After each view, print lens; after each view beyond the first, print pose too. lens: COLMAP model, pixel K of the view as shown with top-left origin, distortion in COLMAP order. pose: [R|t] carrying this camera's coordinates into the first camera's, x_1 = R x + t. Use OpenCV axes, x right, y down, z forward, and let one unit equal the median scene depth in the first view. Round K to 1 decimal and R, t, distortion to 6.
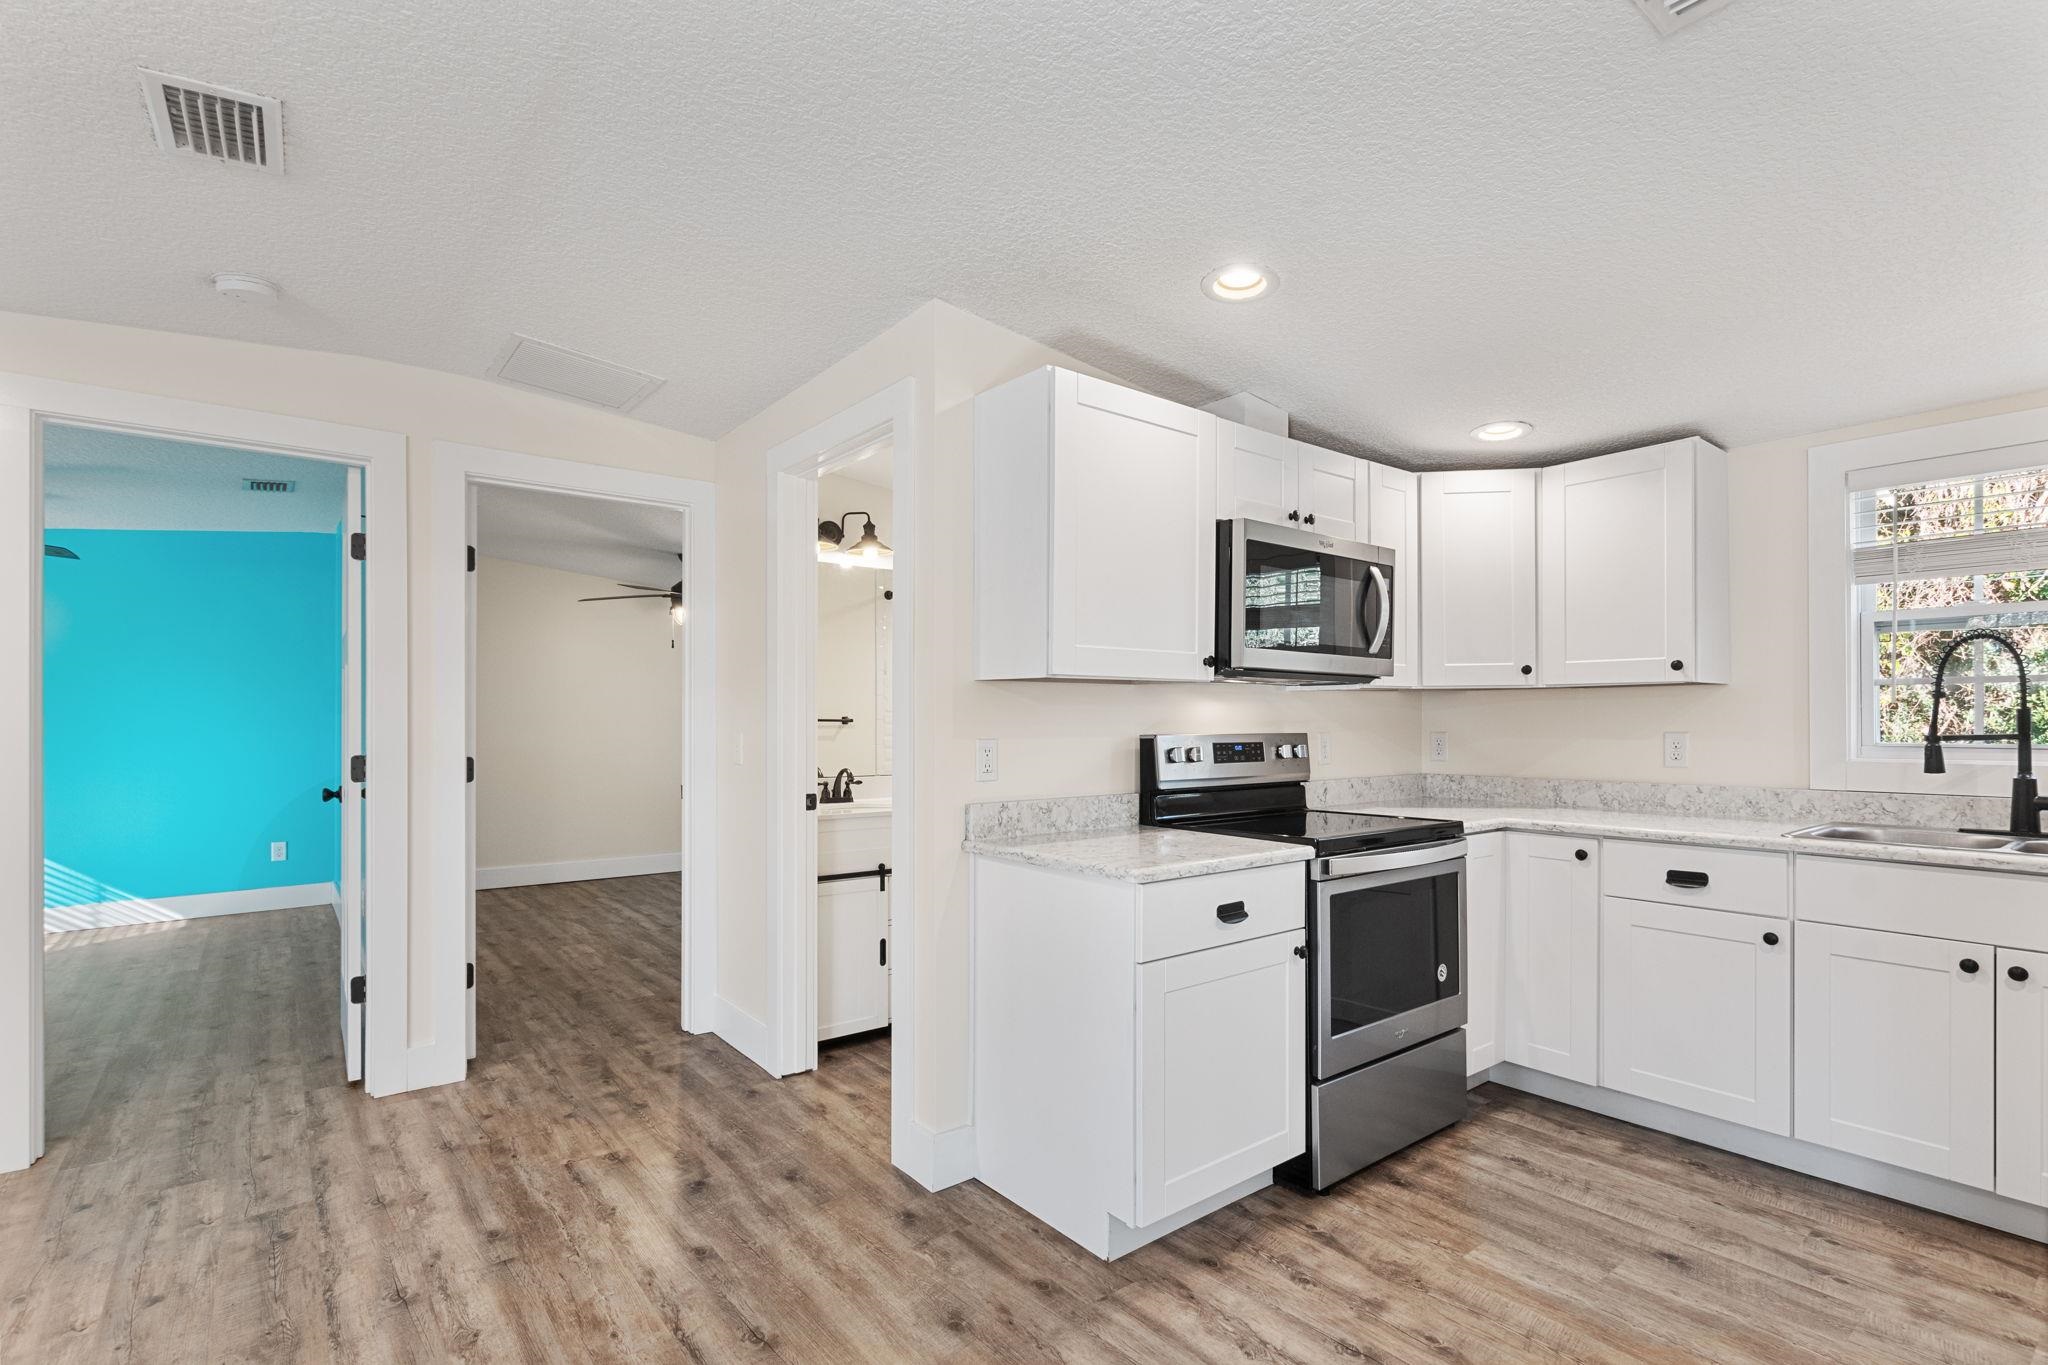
lens RADIAL K [[934.1, 0, 1012.4], [0, 934.1, 714.0], [0, 0, 1]] dist [0.004259, -0.002918]
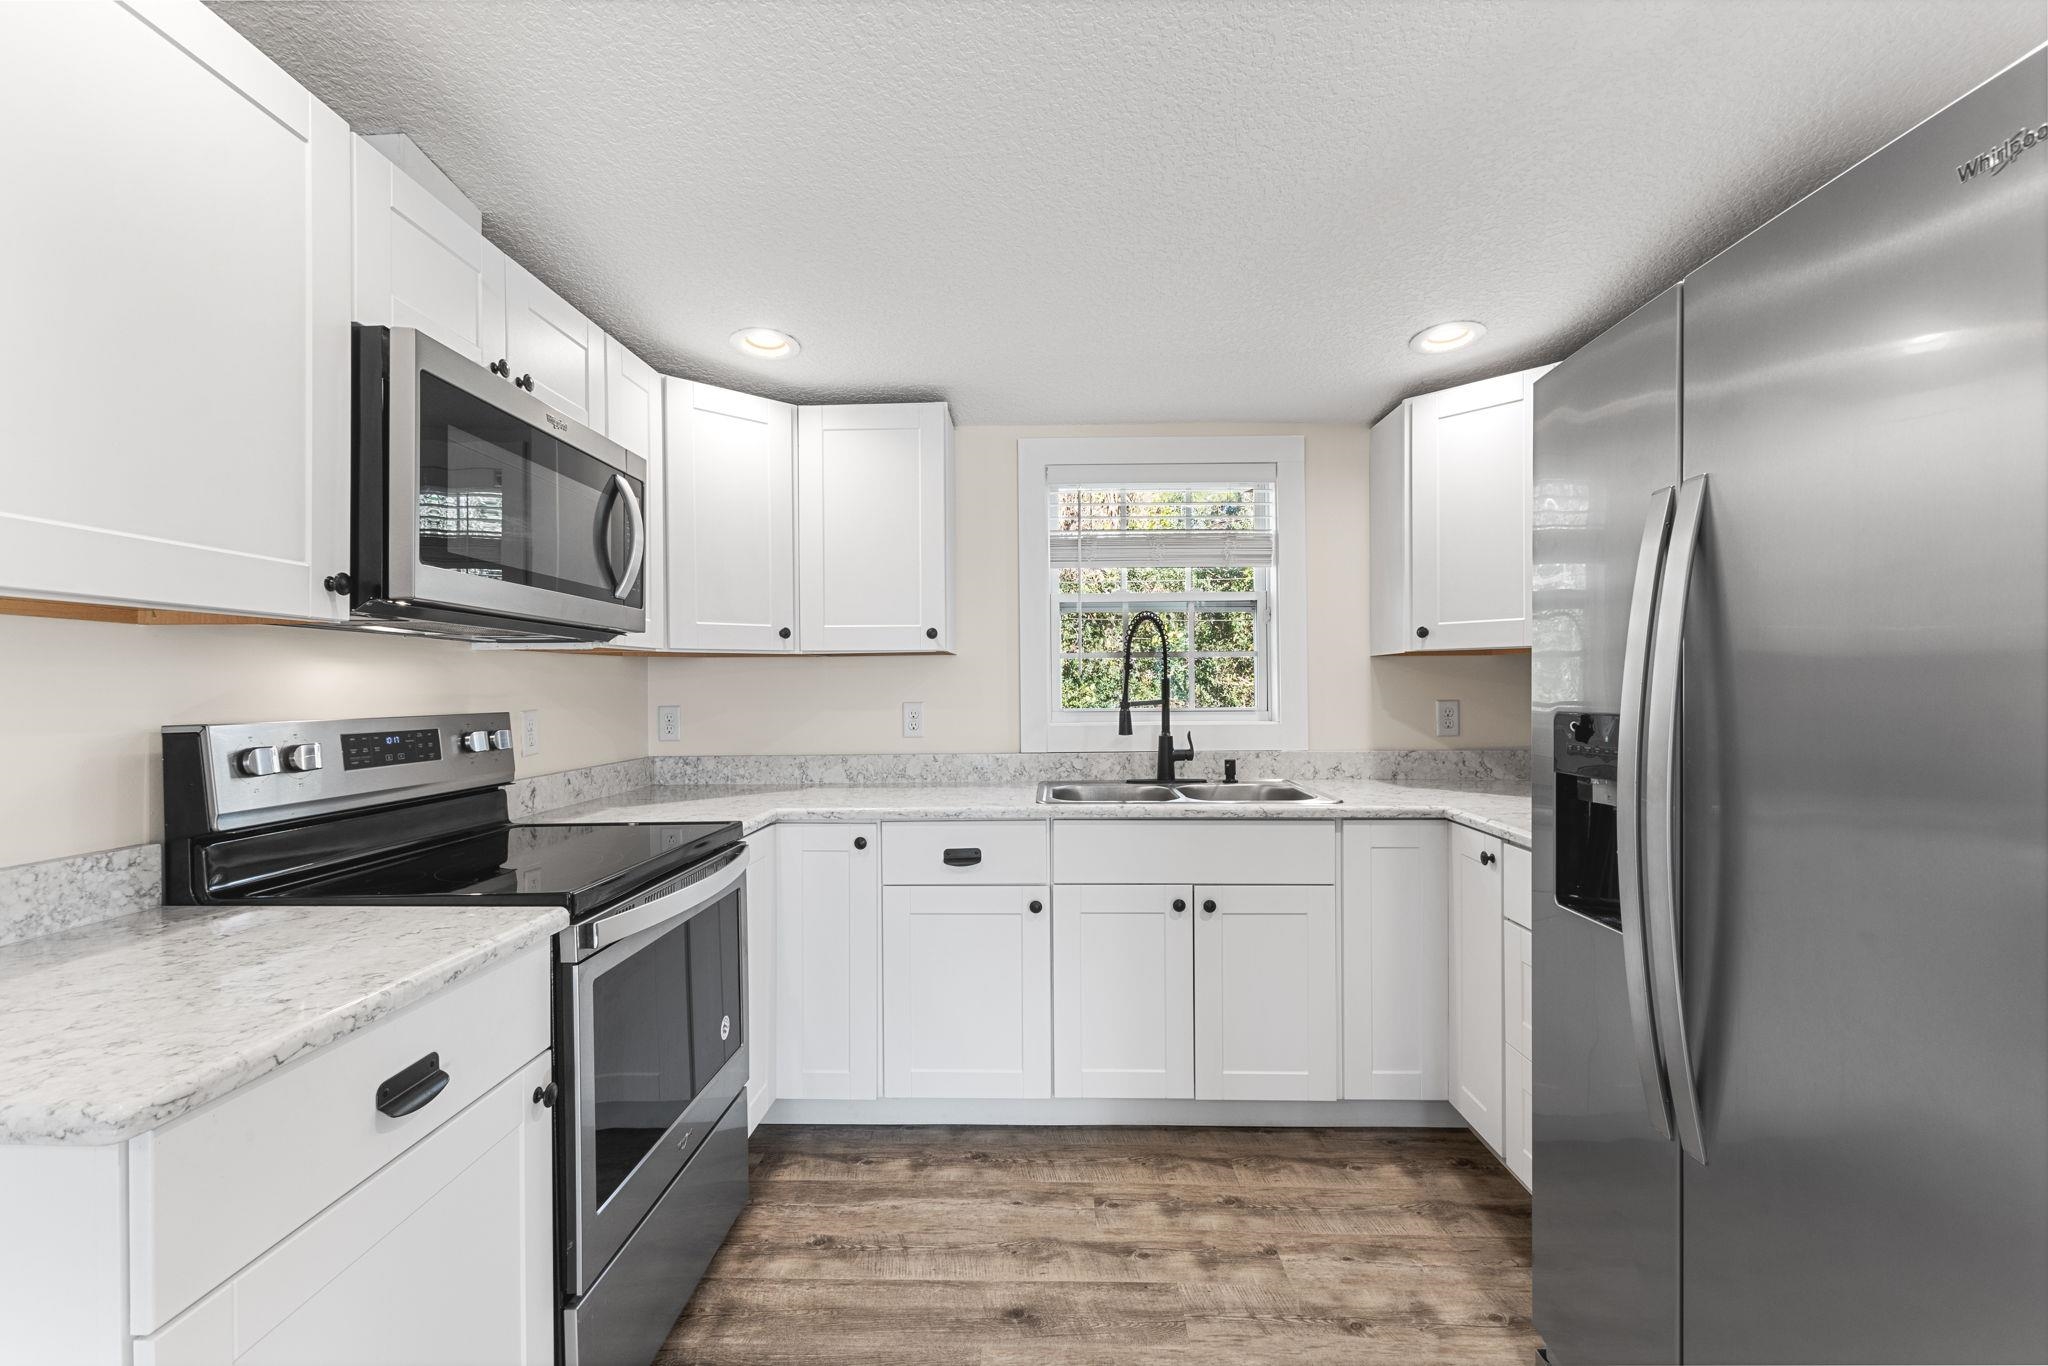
lens RADIAL K [[874.7, 0, 1025.1], [0, 874.7, 691.5], [0, 0, 1]] dist [0.005410, -0.001874]
pose [[0.623295, -0.007227, 0.781953, 0.061528], [0.001589, 0.999967, 0.007975, 0.001066], [-0.781985, -0.003728, 0.623286, 0.371790]]
